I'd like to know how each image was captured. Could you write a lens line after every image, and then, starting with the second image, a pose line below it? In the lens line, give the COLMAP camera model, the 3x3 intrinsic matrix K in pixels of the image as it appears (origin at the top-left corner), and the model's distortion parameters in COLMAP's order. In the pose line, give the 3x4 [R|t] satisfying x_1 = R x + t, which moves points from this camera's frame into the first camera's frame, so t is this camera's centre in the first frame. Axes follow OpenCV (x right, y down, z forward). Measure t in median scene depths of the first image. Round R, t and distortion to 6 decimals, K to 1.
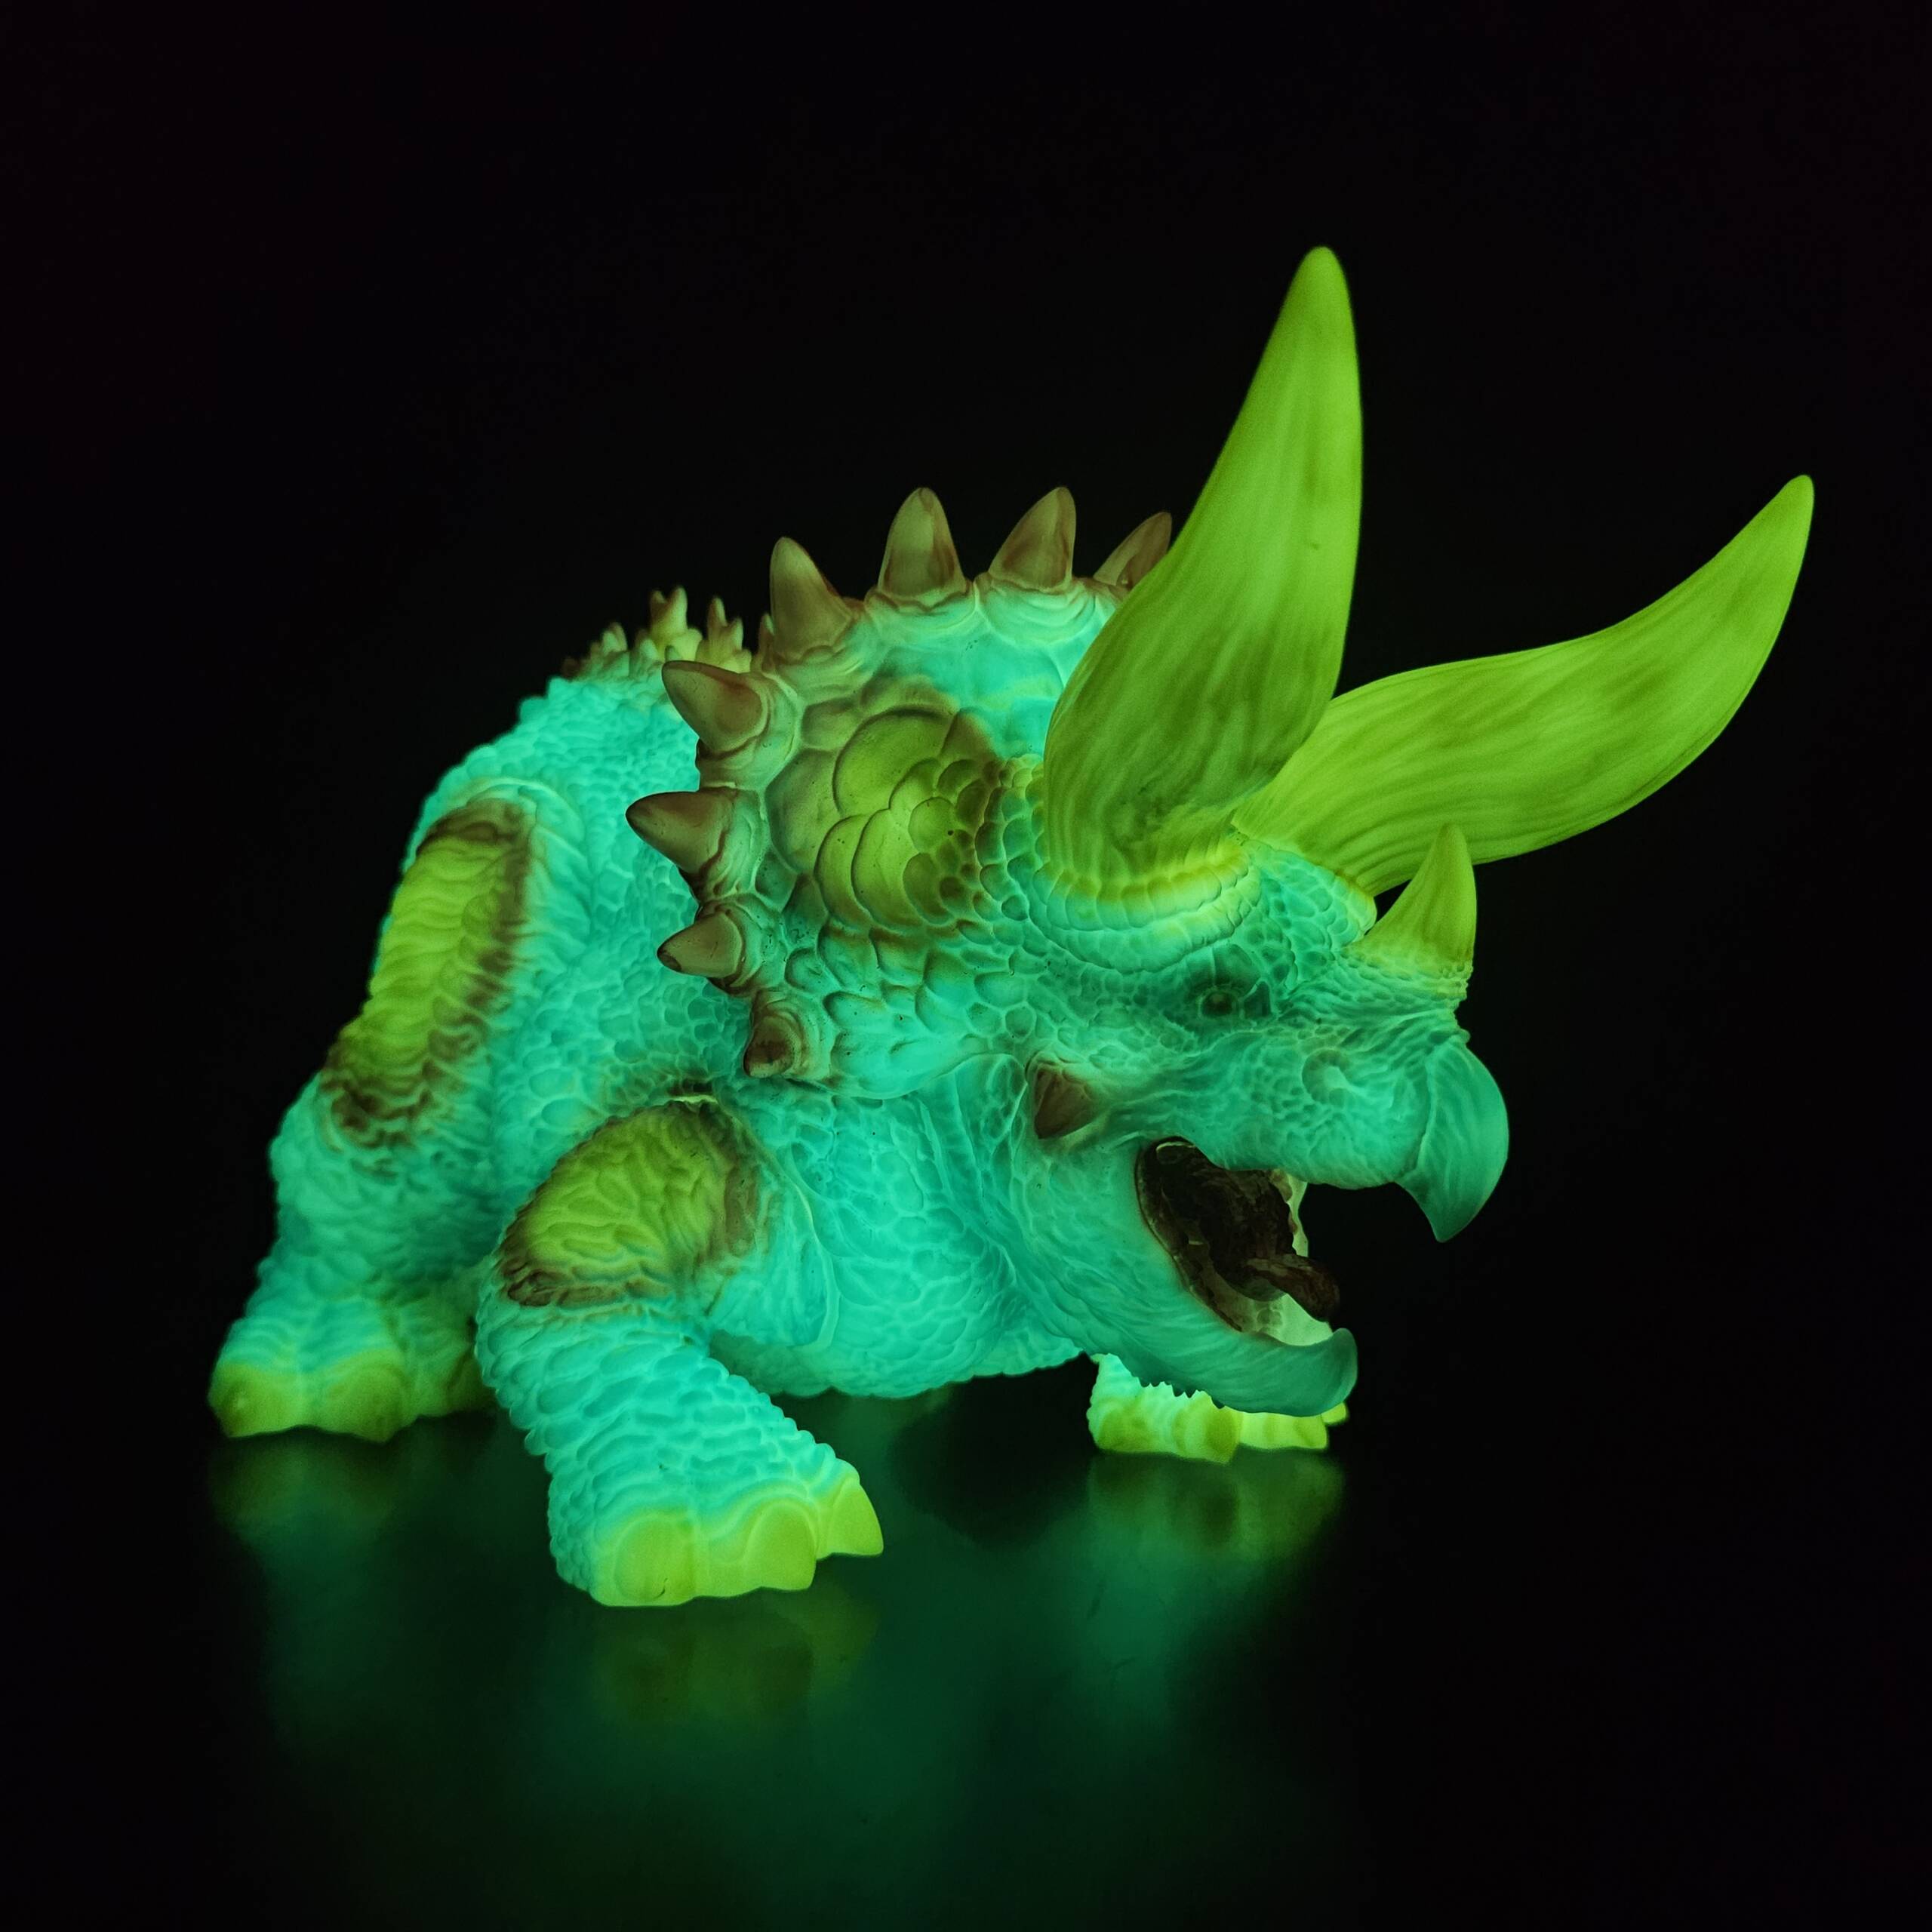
lens RADIAL K [[1786.1, 0, 966.0], [0, 1786.1, 966.0], [0, 0, 1]] dist [0.006252, -0.004838]
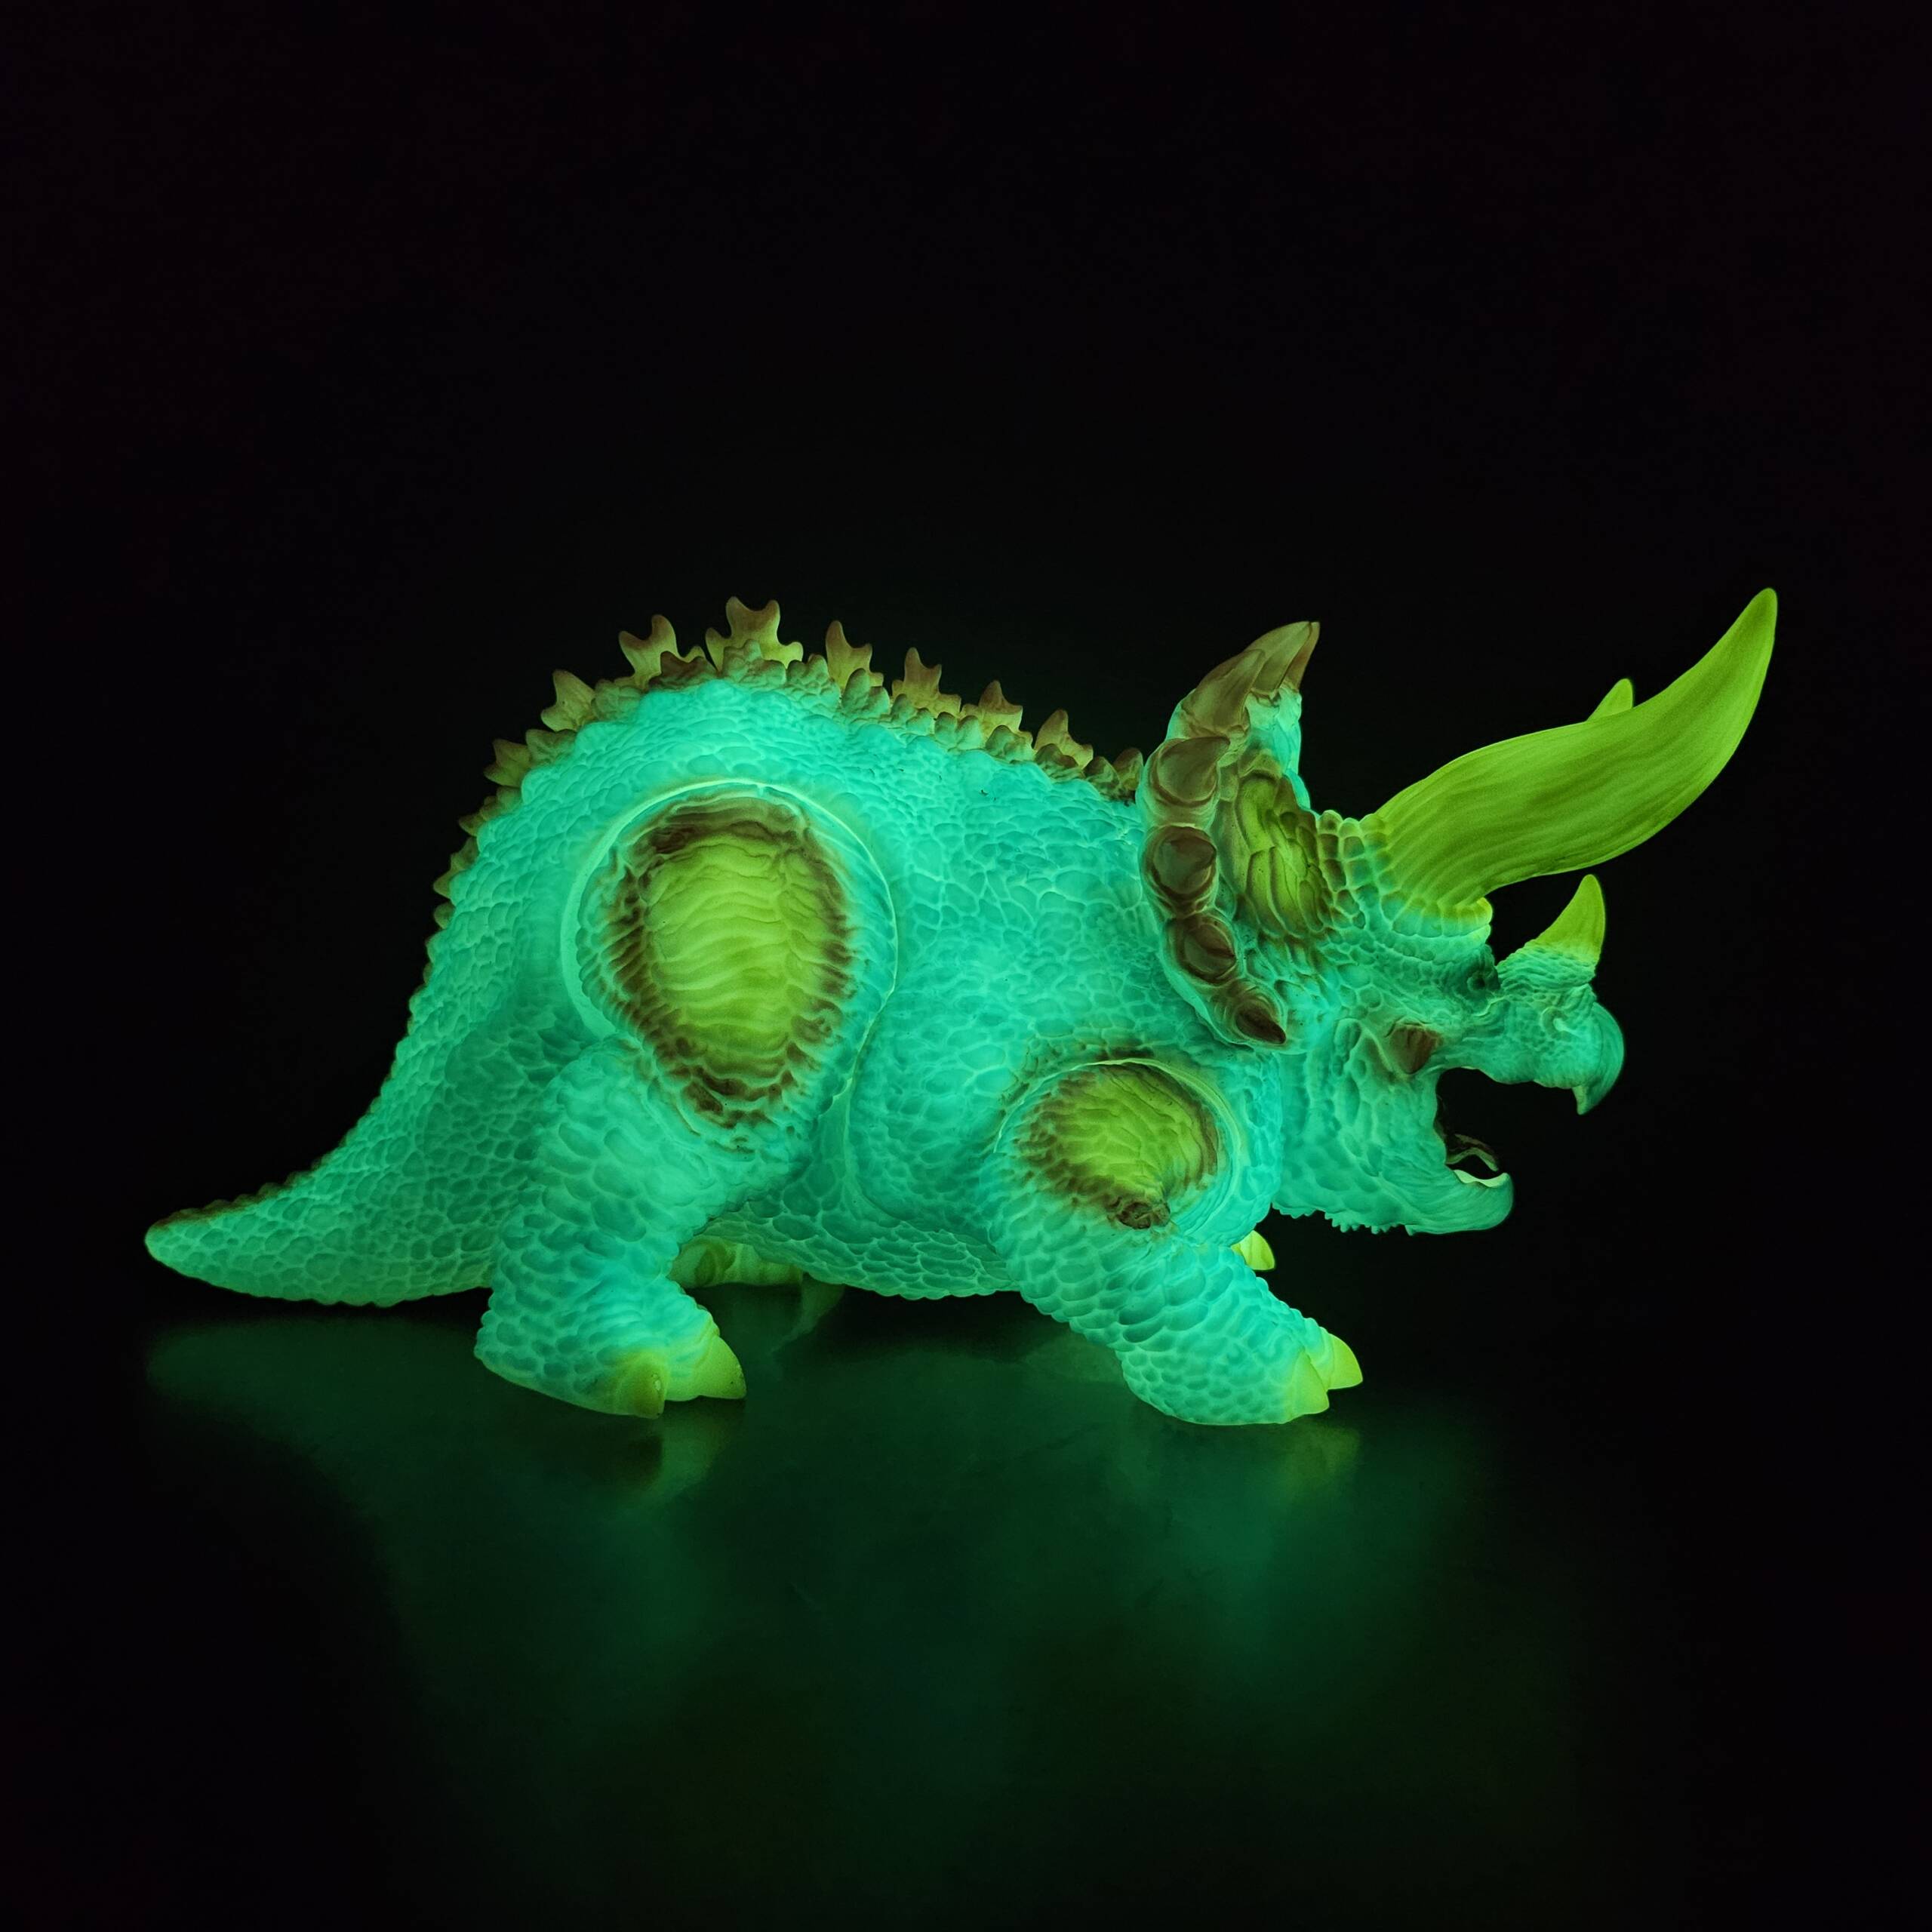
lens RADIAL K [[1794.0, 0, 978.8], [0, 1794.0, 982.1], [0, 0, 1]] dist [0.003250, -0.004034]
pose [[0.704859, -0.034697, 0.708499, -1.208815], [-0.013032, 0.998001, 0.061840, -0.066538], [-0.709228, -0.052821, 0.702997, 0.168252]]
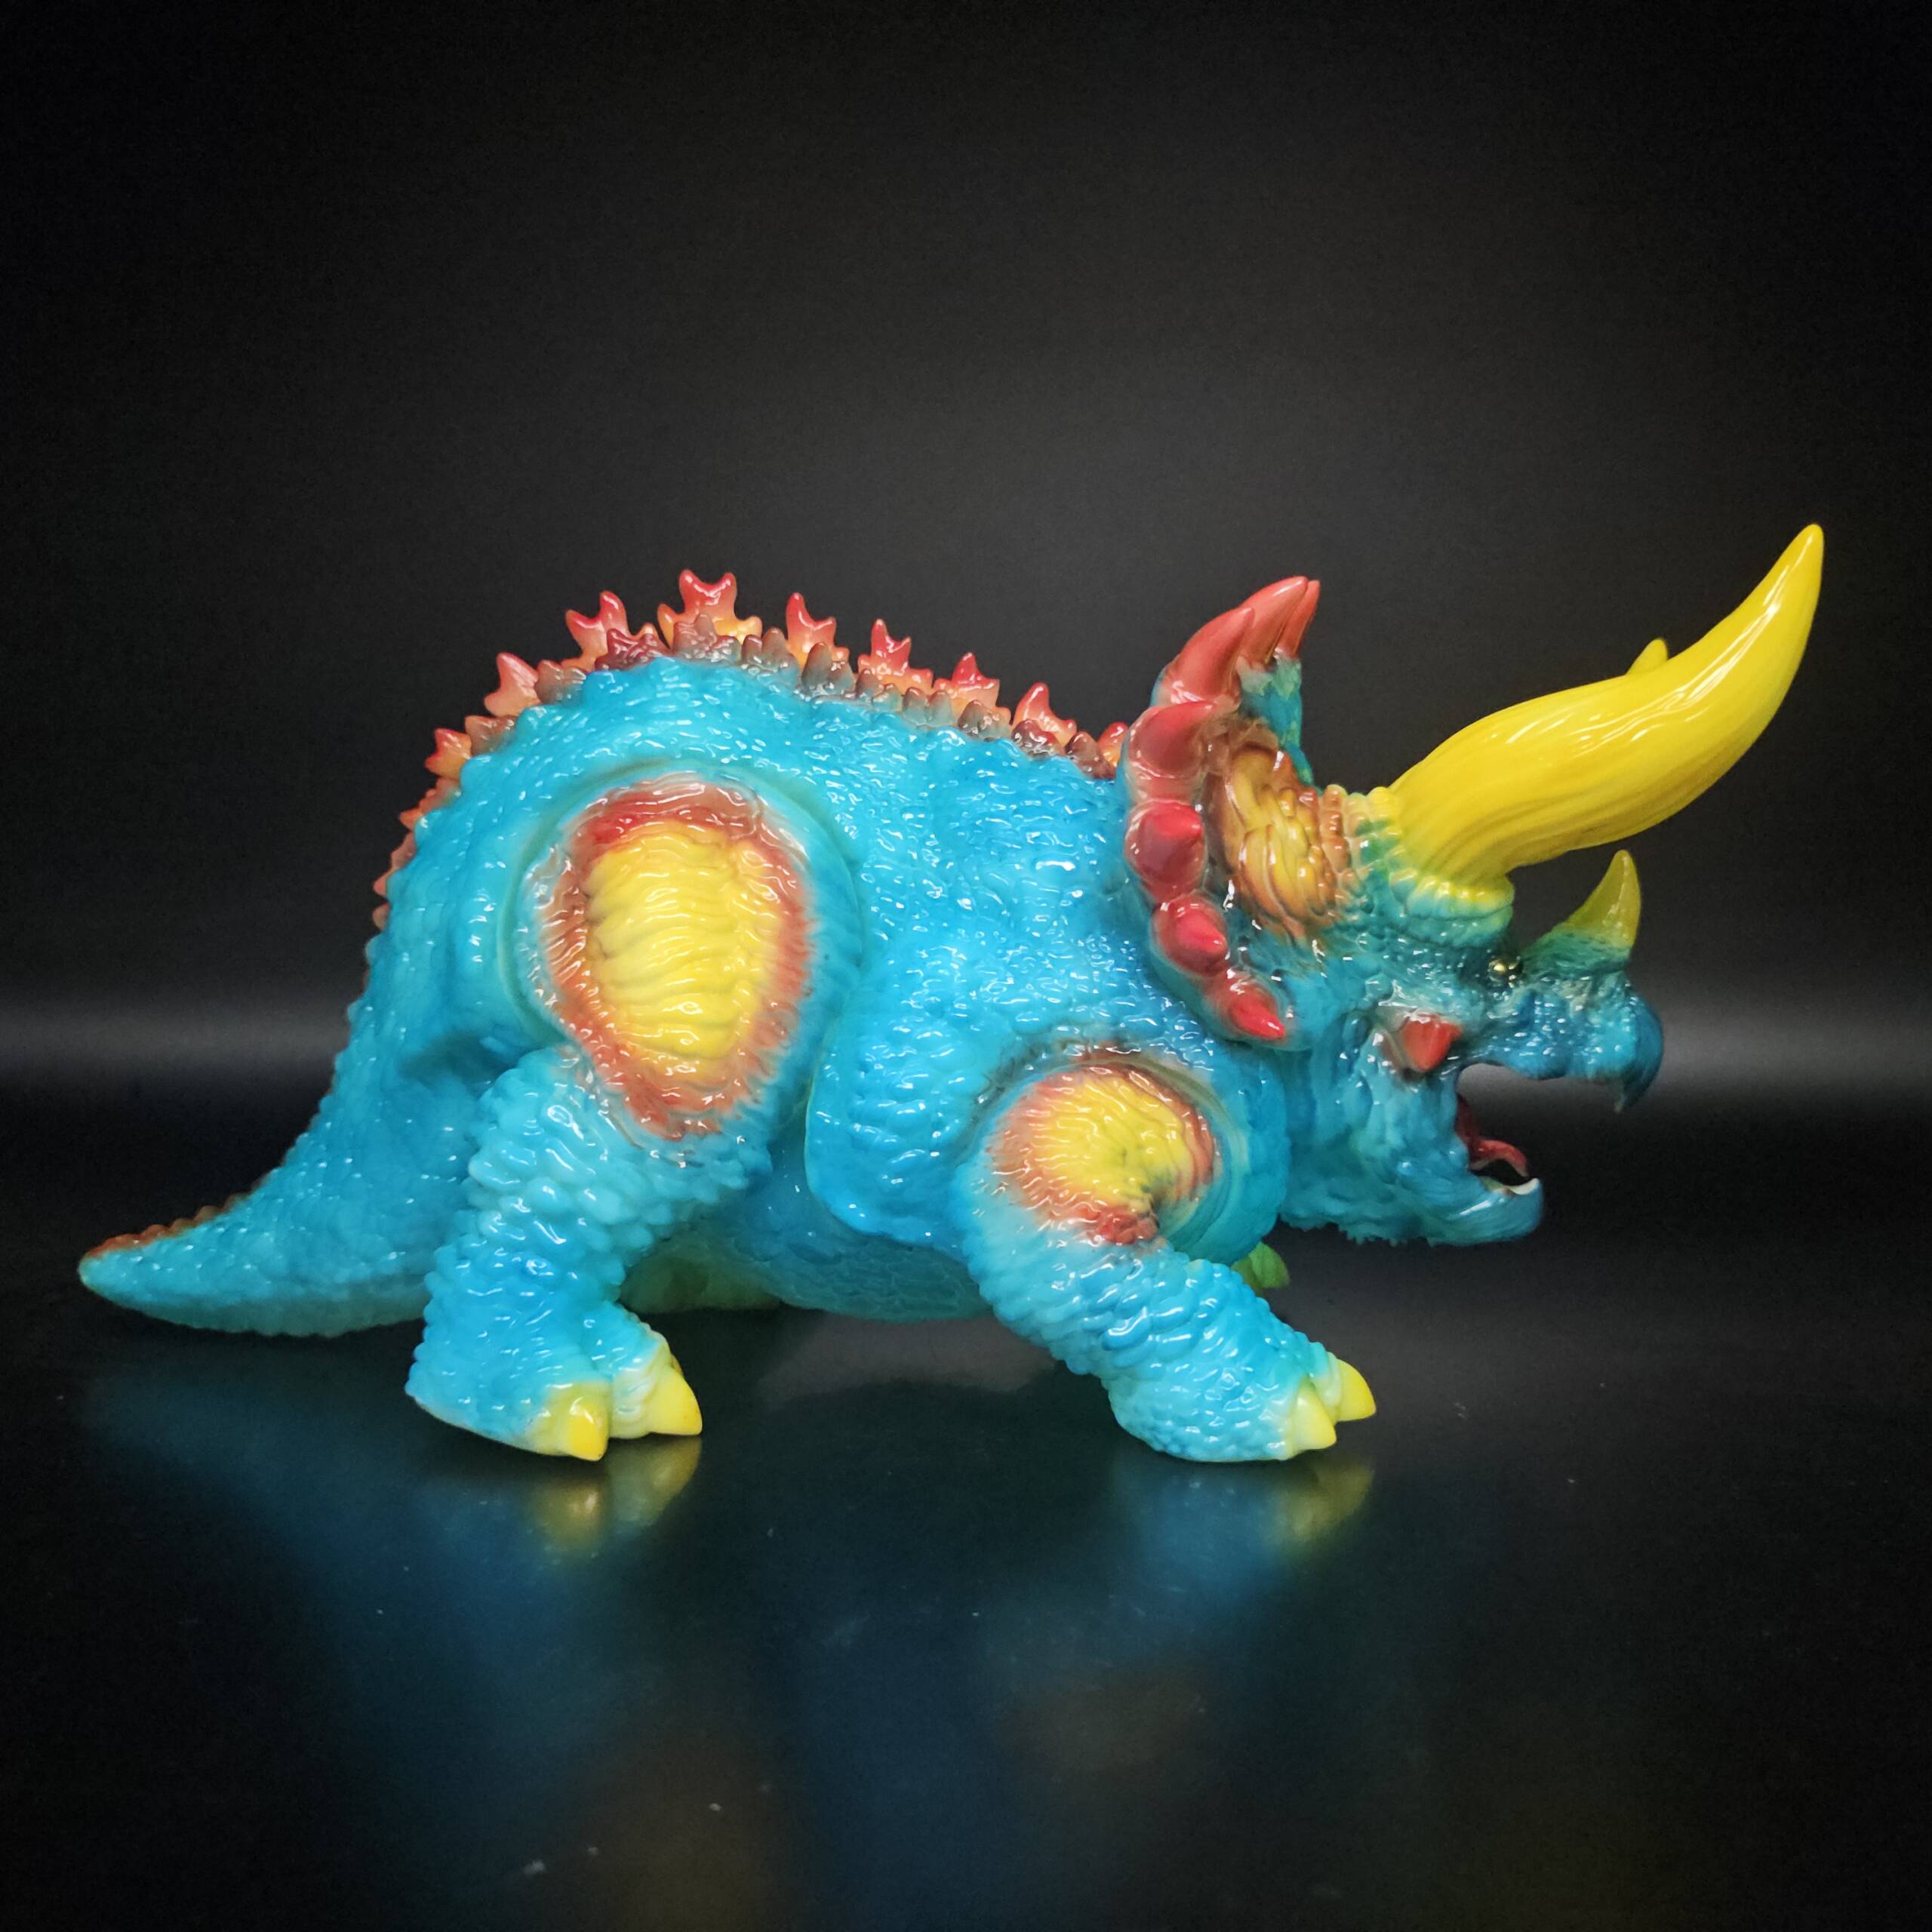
lens RADIAL K [[1786.1, 0, 966.0], [0, 1786.1, 966.0], [0, 0, 1]] dist [0.006252, -0.004838]
pose [[0.723041, -0.034719, 0.689932, -1.096440], [0.004941, 0.998971, 0.045092, -0.046620], [-0.690787, -0.029195, 0.722468, 0.219400]]
